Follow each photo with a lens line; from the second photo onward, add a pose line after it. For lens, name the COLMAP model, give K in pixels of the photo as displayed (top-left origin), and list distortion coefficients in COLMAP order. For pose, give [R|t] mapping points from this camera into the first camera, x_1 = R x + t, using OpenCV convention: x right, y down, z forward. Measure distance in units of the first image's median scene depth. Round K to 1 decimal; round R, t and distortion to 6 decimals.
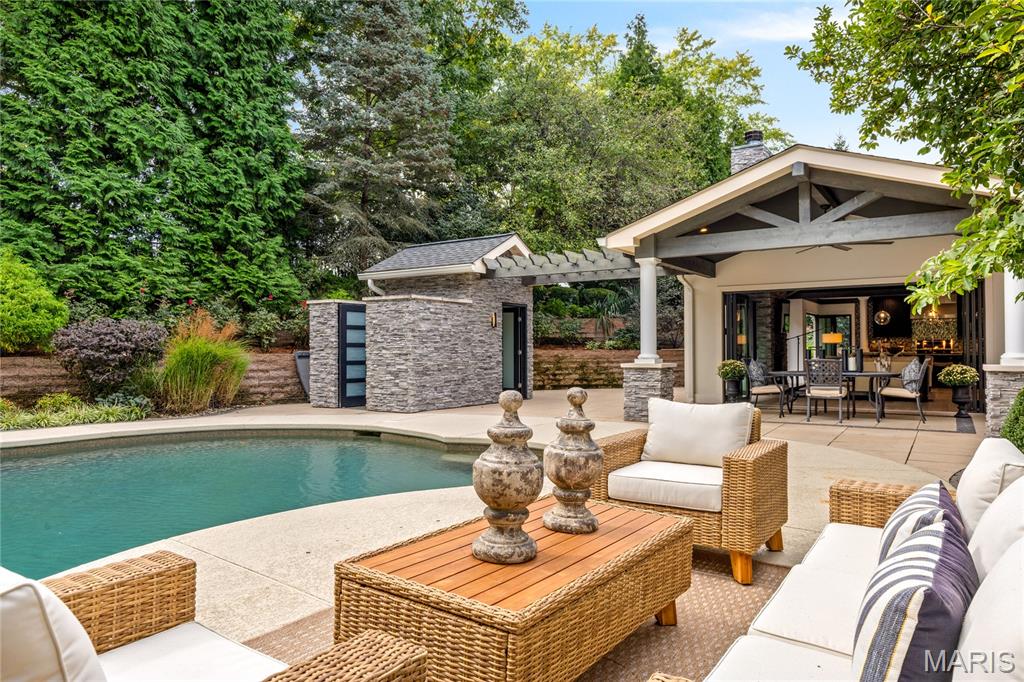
lens RADIAL K [[665.9, 0, 517.1], [0, 665.9, 341.5], [0, 0, 1]] dist [0.010291, -0.006871]
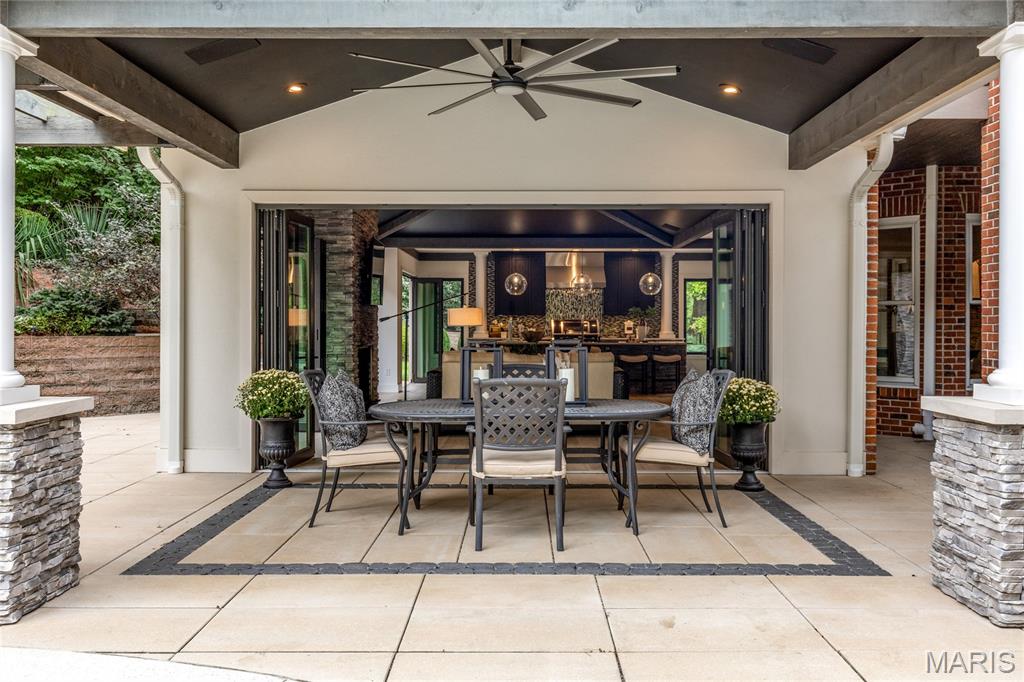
lens RADIAL K [[880.0, 0, 504.5], [0, 880.0, 332.9], [0, 0, 1]] dist [0.002996, 0.008625]
pose [[0.846615, 0.001928, 0.532202, 0.142489], [-0.012458, 0.999791, 0.016196, -0.004194], [-0.532059, -0.020342, 0.846463, 0.434050]]
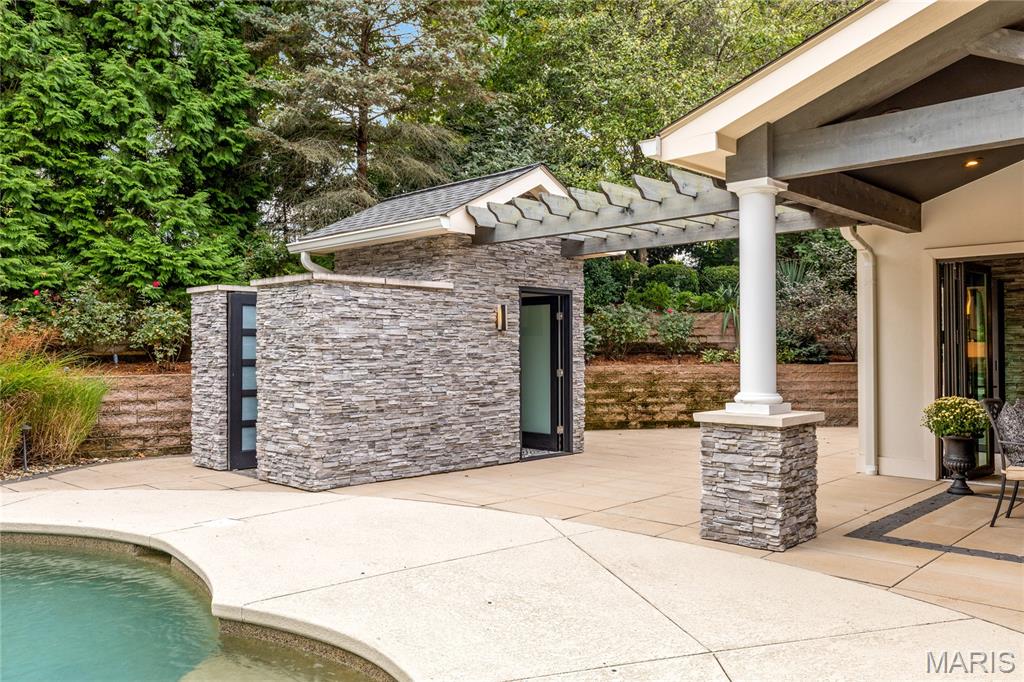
lens RADIAL K [[788.6, 0, 522.7], [0, 788.6, 338.5], [0, 0, 1]] dist [0.005931, -0.012257]
pose [[0.982247, -0.002797, -0.187569, 0.107932], [0.002307, 0.999993, -0.002832, -0.012575], [0.187576, 0.002349, 0.982247, 0.338858]]
